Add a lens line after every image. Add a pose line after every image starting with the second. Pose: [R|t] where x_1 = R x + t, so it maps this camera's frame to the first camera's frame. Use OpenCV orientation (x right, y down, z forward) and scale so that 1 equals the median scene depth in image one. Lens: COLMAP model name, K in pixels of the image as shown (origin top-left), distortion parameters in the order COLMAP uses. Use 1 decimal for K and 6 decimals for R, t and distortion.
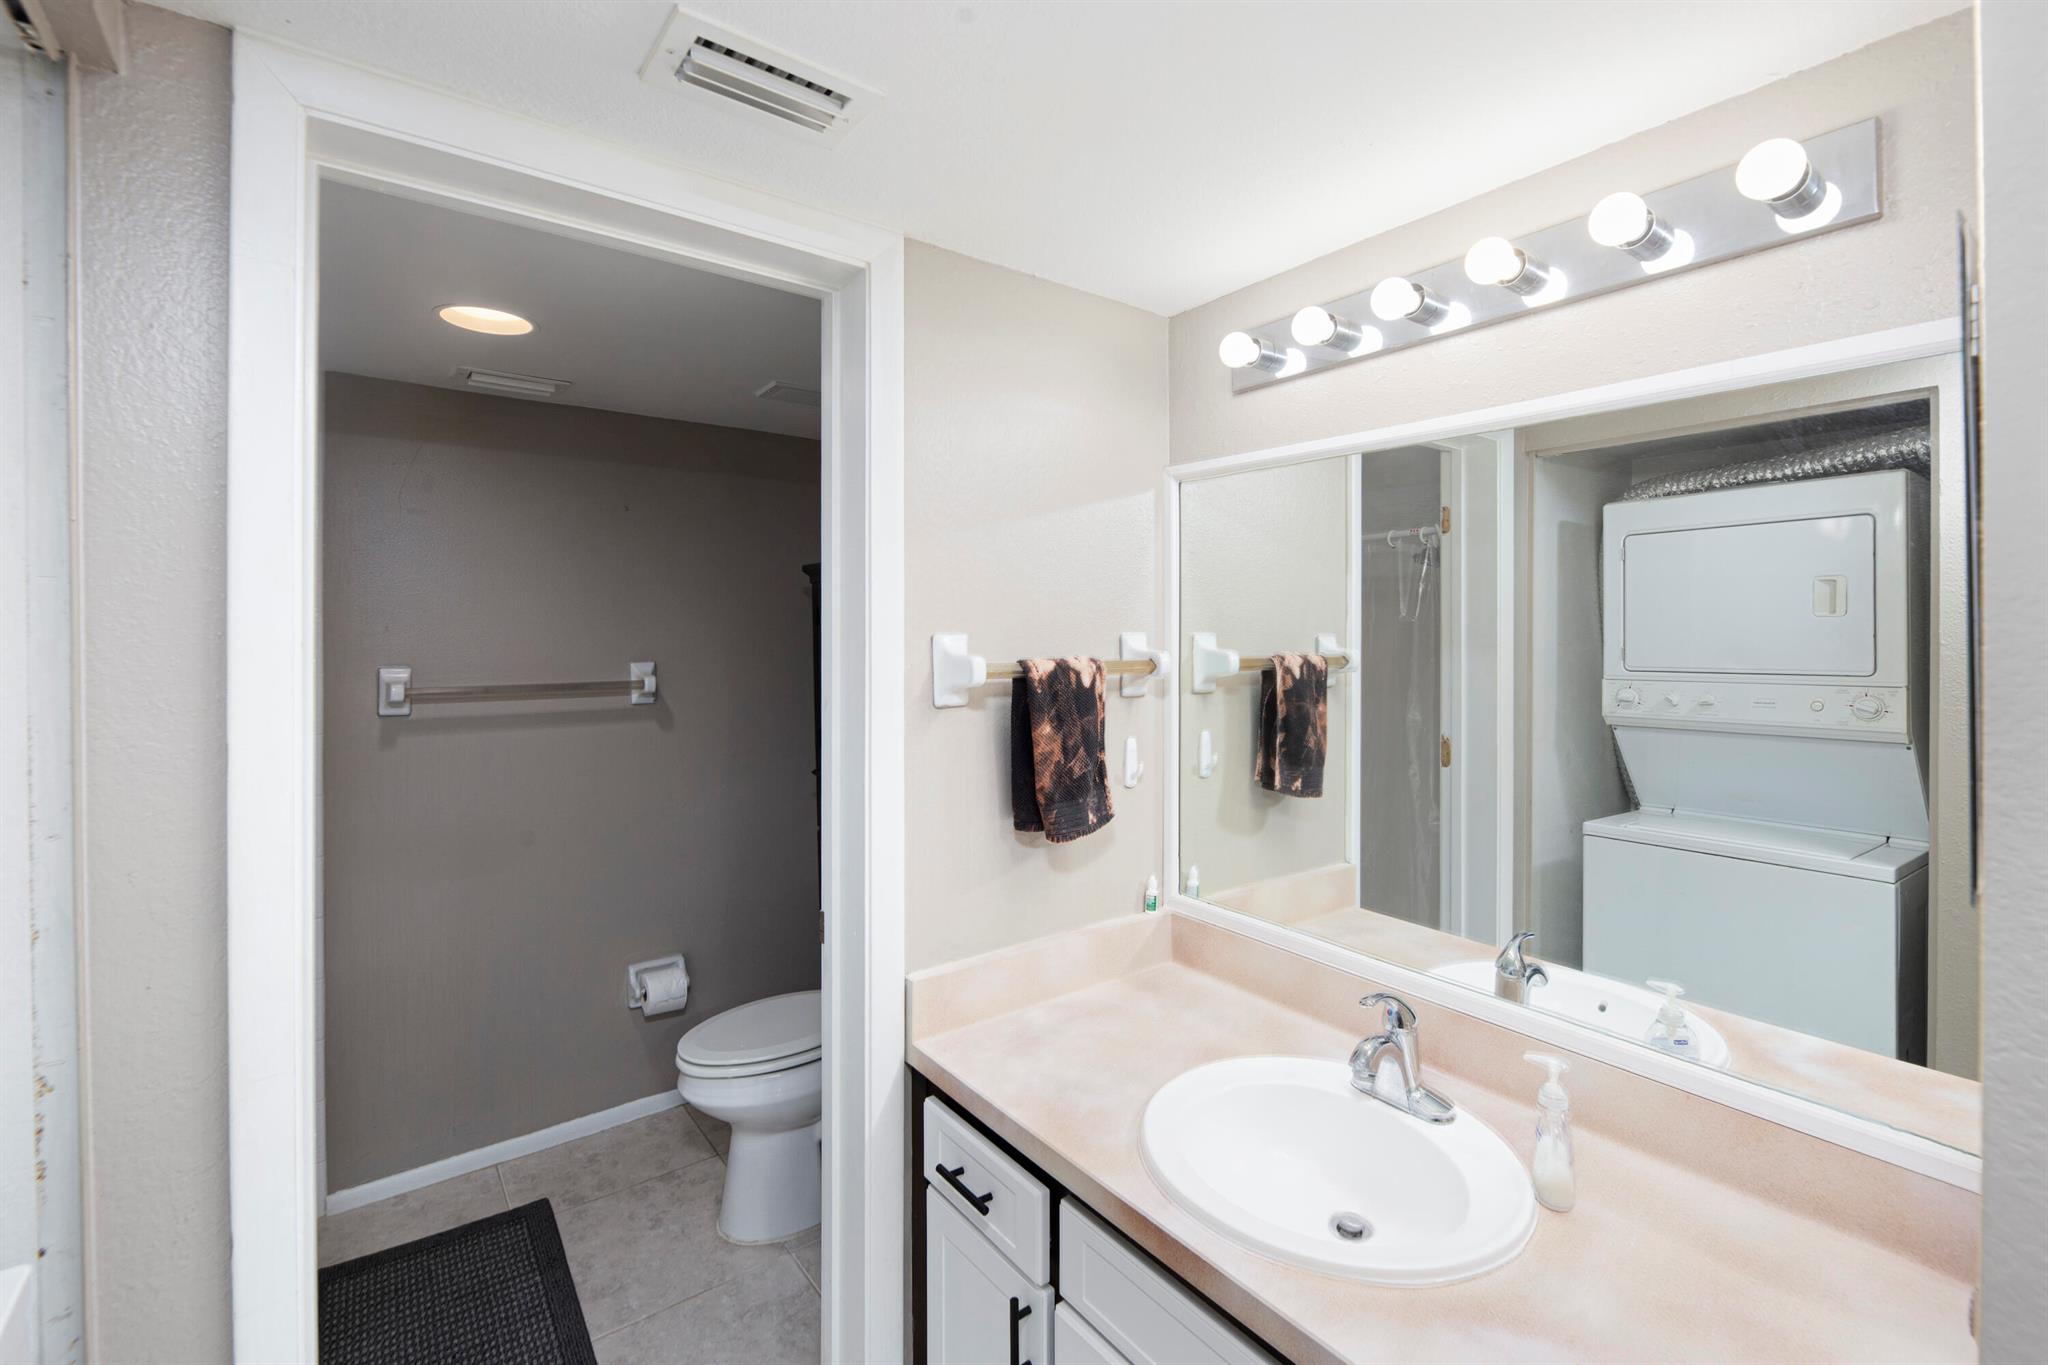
lens RADIAL K [[871.5, 0, 1022.3], [0, 871.5, 637.8], [0, 0, 1]] dist [0.000716, -0.004439]
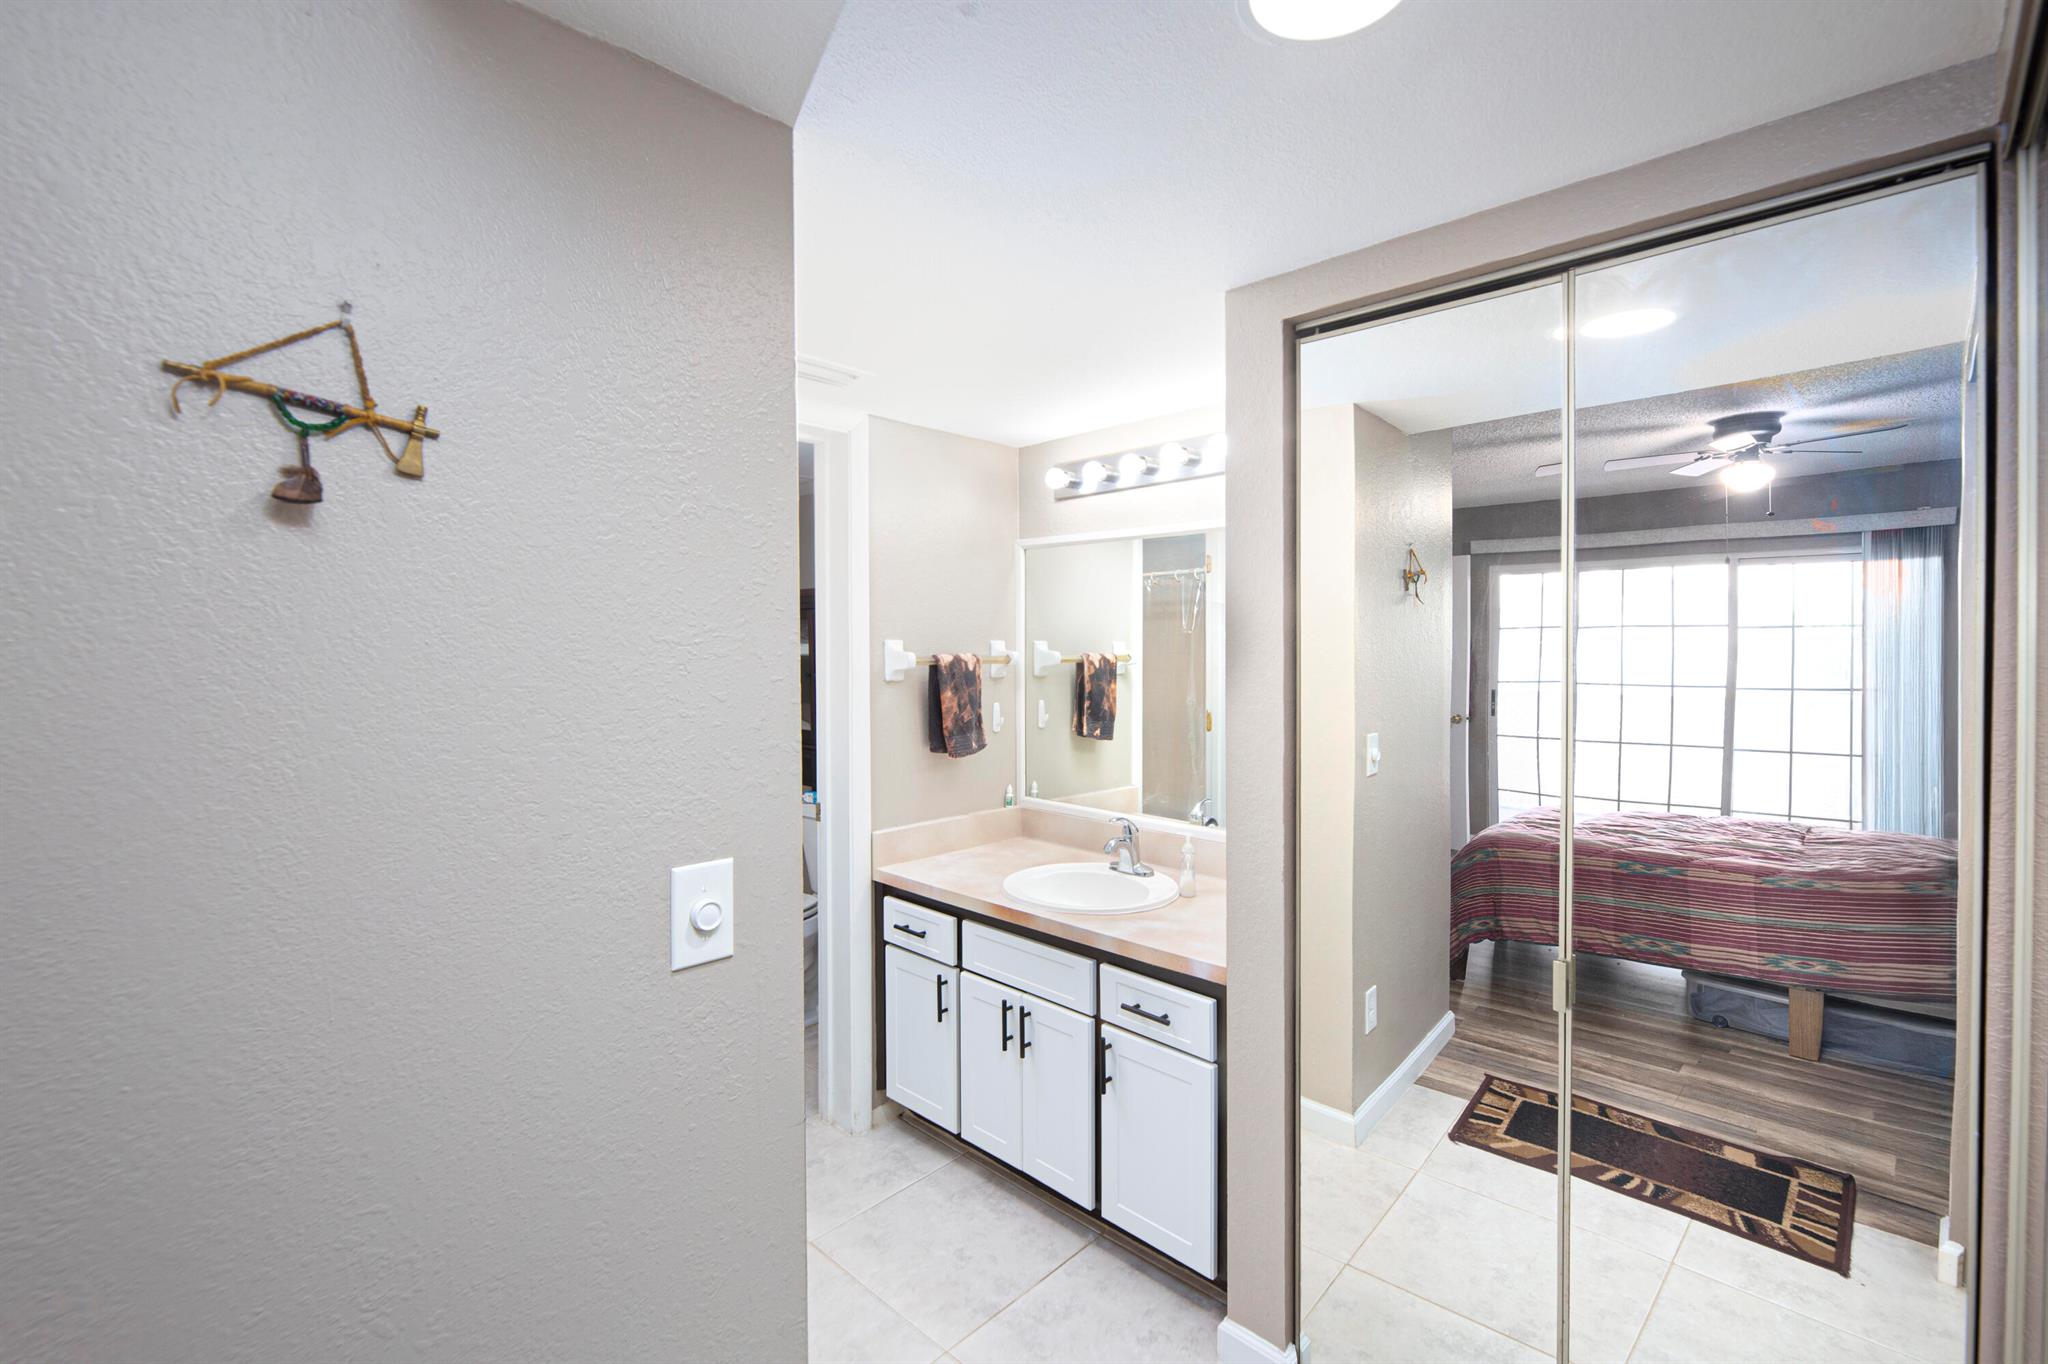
lens RADIAL K [[880.3, 0, 1019.0], [0, 880.3, 657.3], [0, 0, 1]] dist [0.002120, -0.004055]
pose [[0.989110, -0.005161, 0.147085, -0.082201], [0.003999, 0.999958, 0.008192, 0.014338], [-0.147121, -0.007515, 0.989090, -0.688025]]
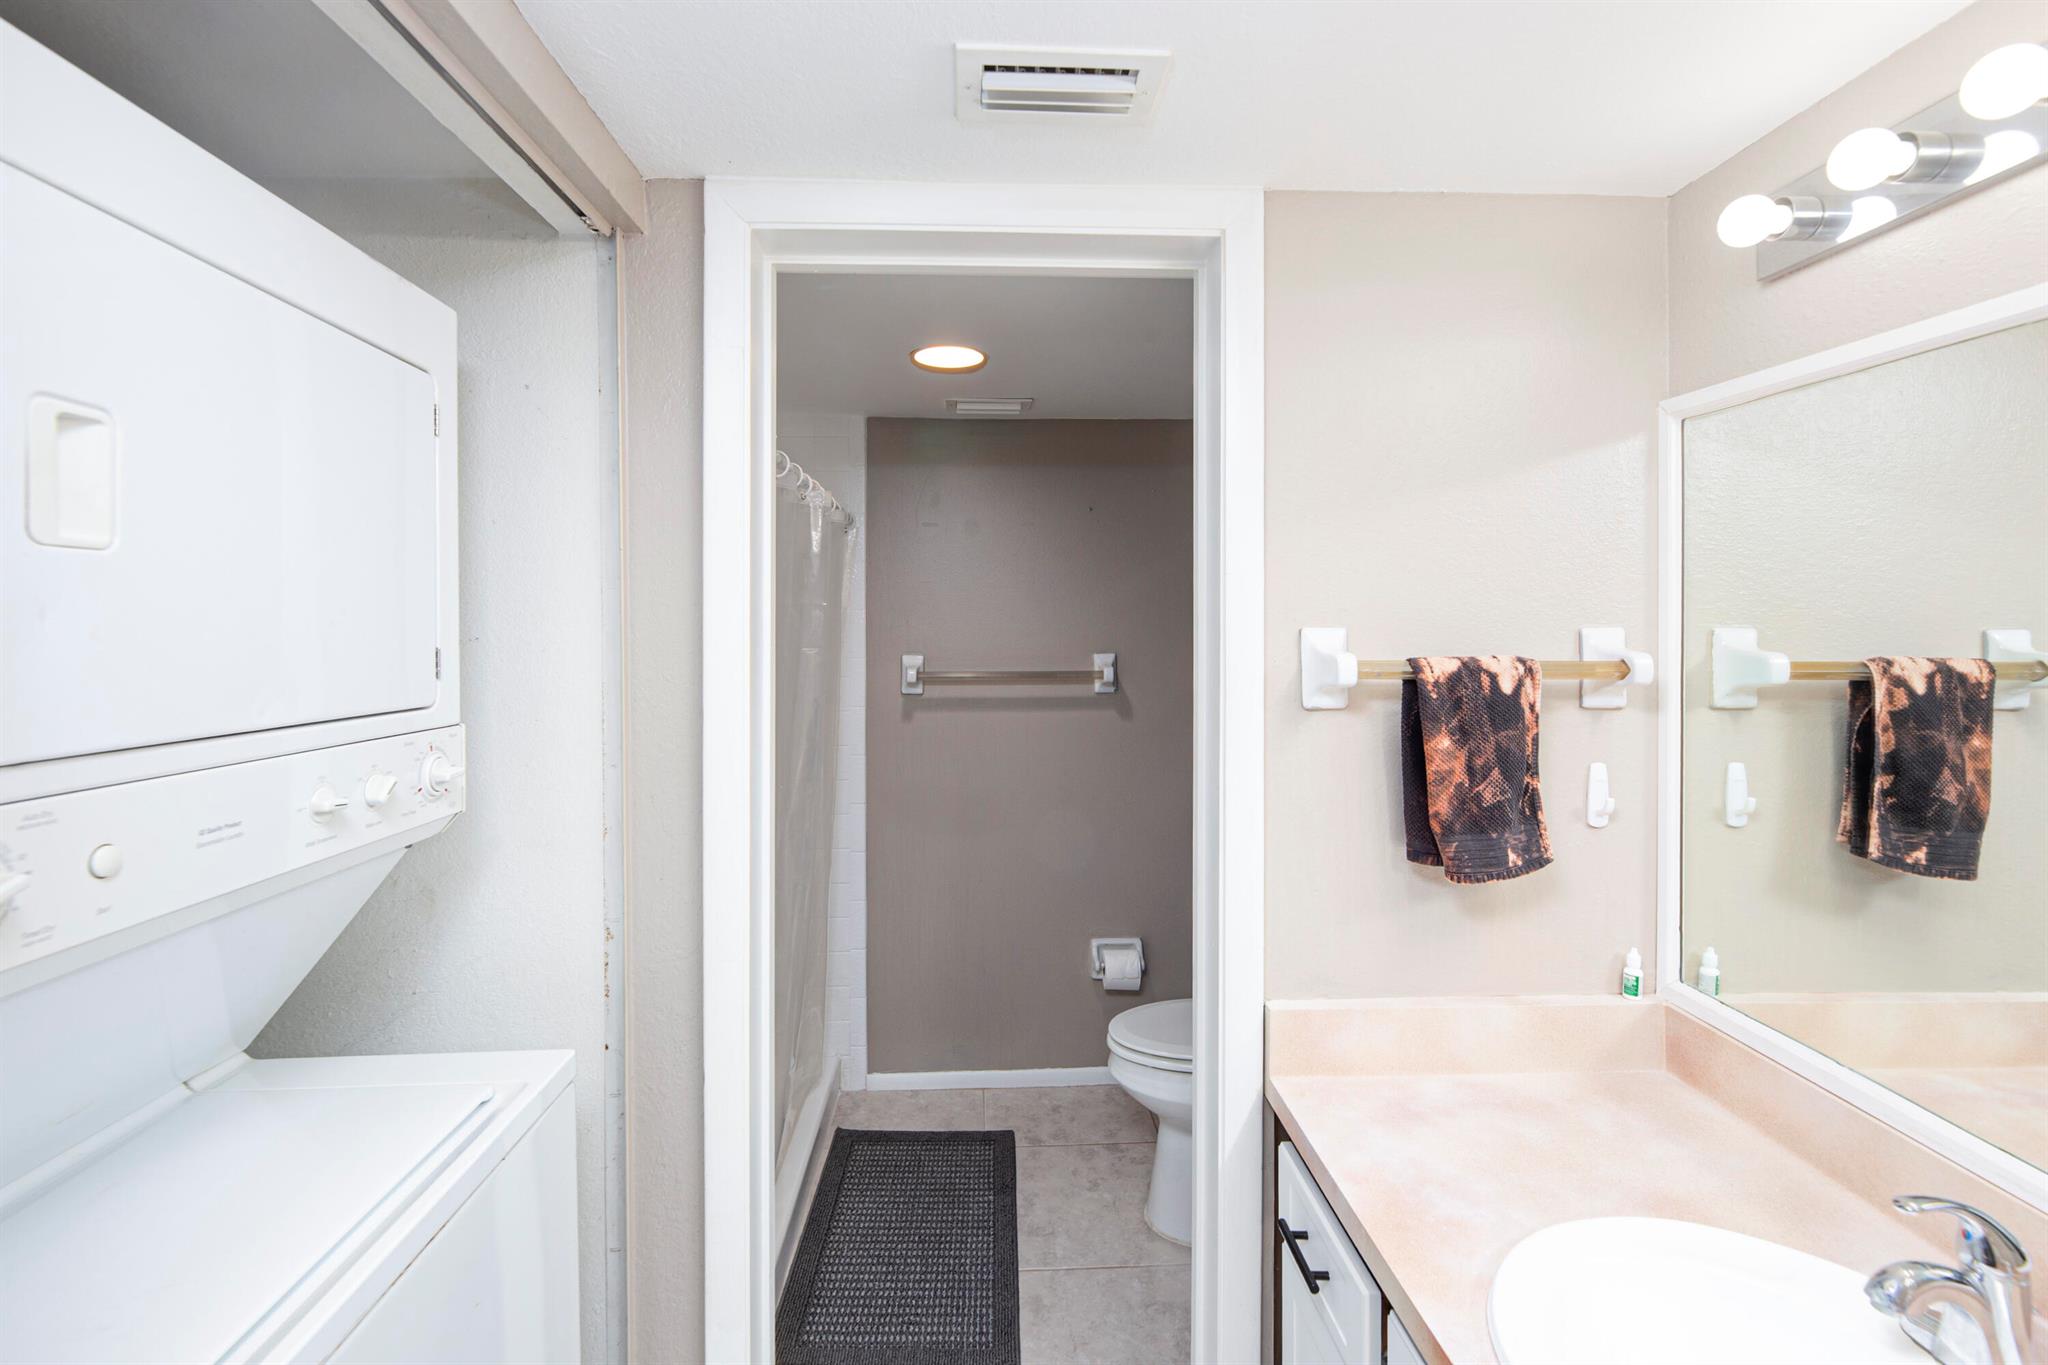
lens RADIAL K [[905.4, 0, 1021.3], [0, 905.4, 632.8], [0, 0, 1]] dist [0.002006, -0.004454]
pose [[0.823564, 0.003422, -0.567213, 0.160700], [-0.001899, 0.999993, 0.003275, -0.000754], [0.567220, -0.001620, 0.823565, 0.062804]]
